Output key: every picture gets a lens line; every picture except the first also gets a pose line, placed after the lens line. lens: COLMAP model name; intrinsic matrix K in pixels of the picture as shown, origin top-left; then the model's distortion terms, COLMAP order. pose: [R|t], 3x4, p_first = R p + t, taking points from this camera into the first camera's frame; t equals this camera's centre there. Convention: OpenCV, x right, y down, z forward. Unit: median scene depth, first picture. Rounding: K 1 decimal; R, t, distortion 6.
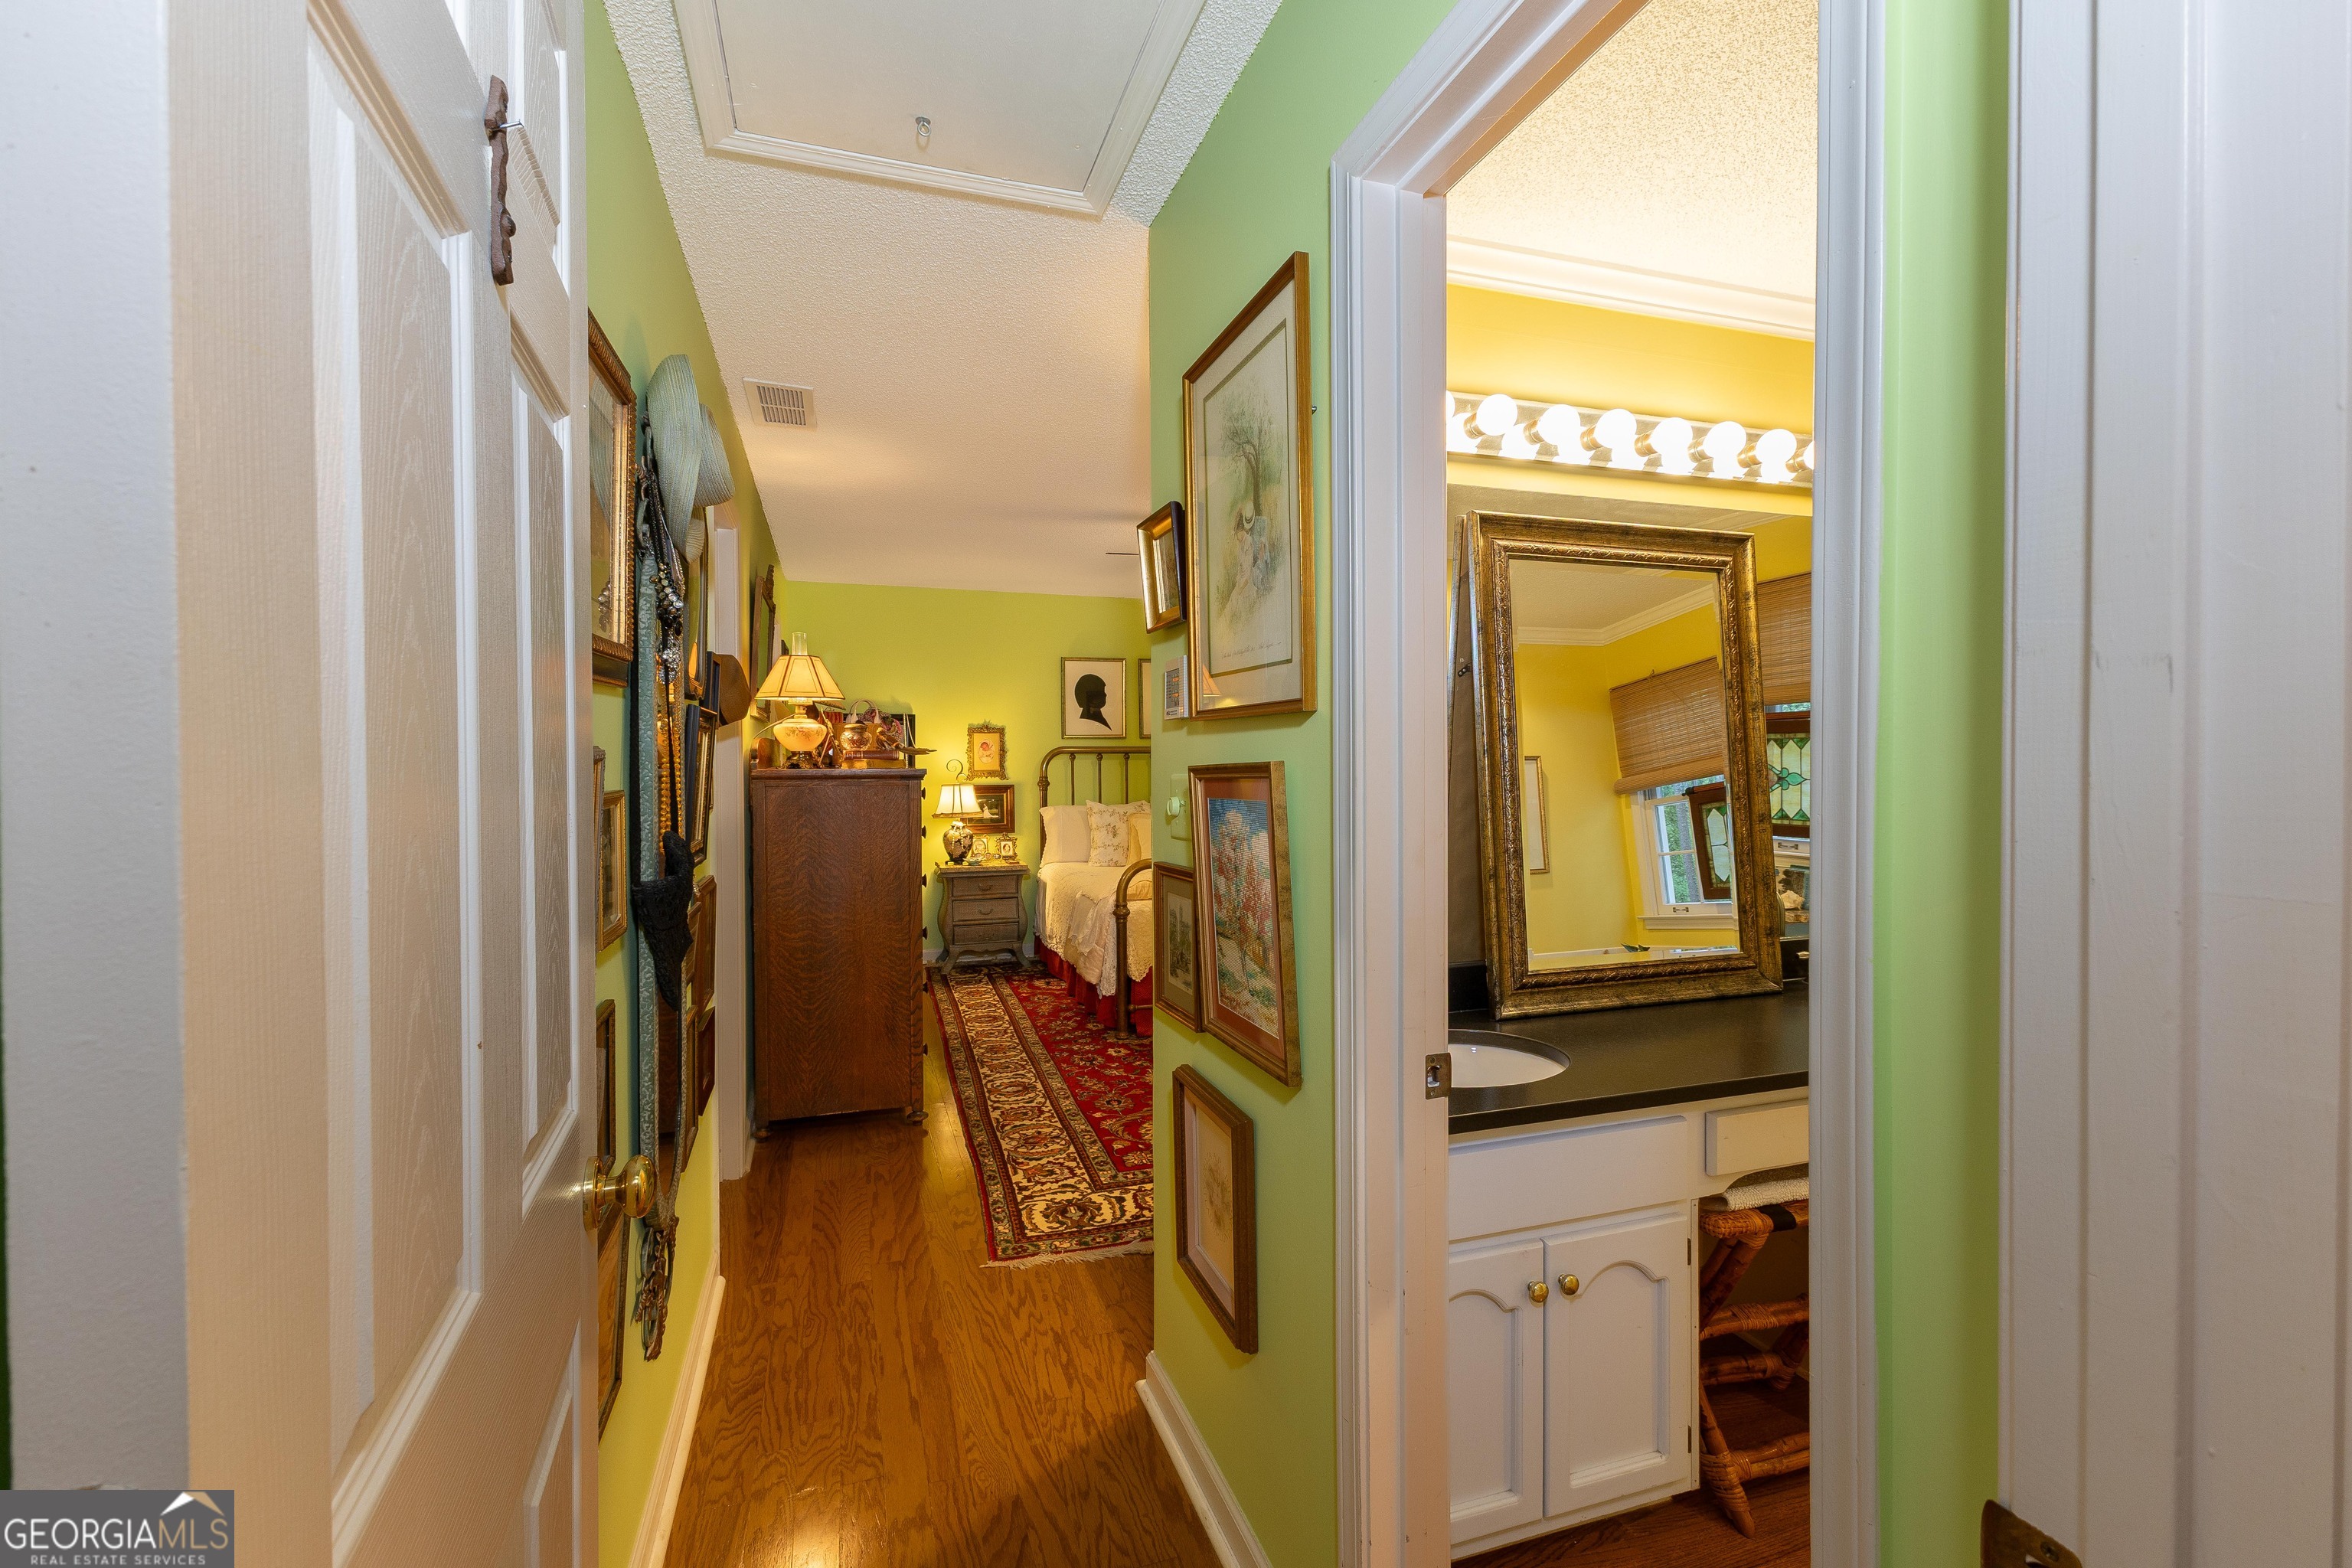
lens RADIAL K [[1005.6, 0, 1174.0], [0, 1005.6, 770.6], [0, 0, 1]] dist [0.002126, 0.000093]
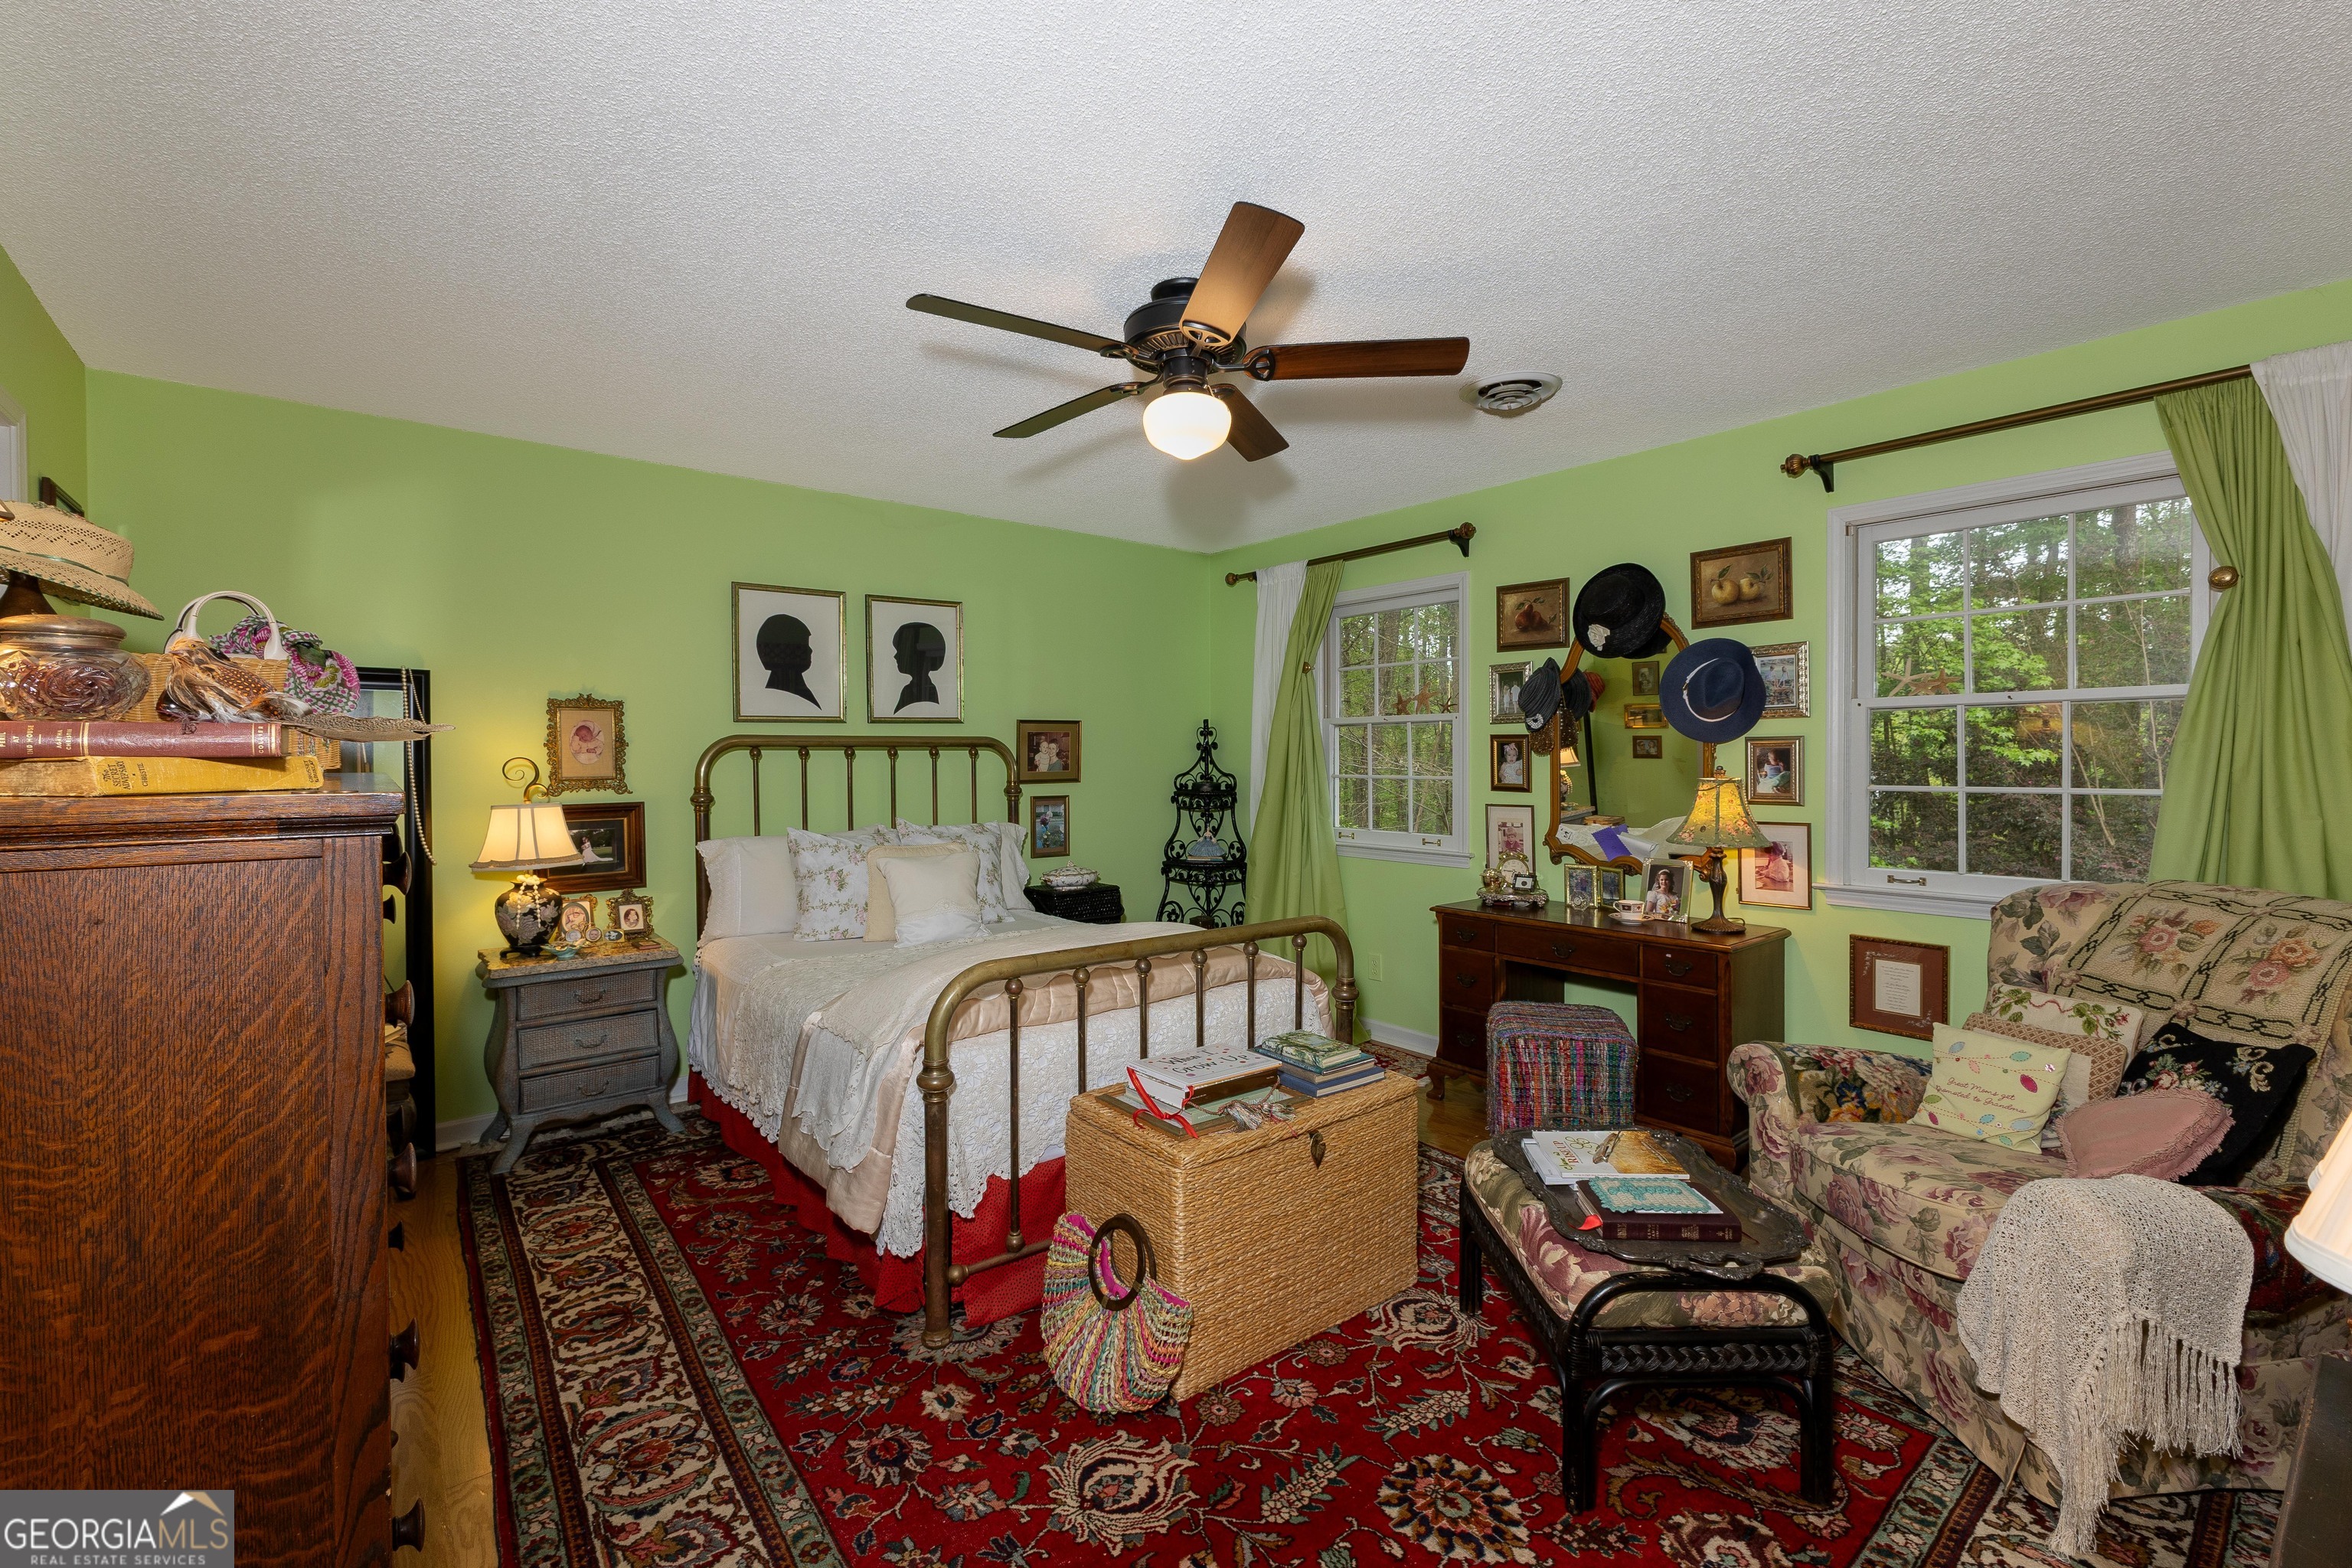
lens RADIAL K [[1005.6, 0, 1181.5], [0, 1005.6, 767.6], [0, 0, 1]] dist [0.002126, 0.000093]
pose [[0.933714, -0.007986, 0.357930, -0.082627], [0.008527, 0.999964, 0.000066, -0.003084], [-0.357917, 0.002990, 0.933749, 0.379884]]
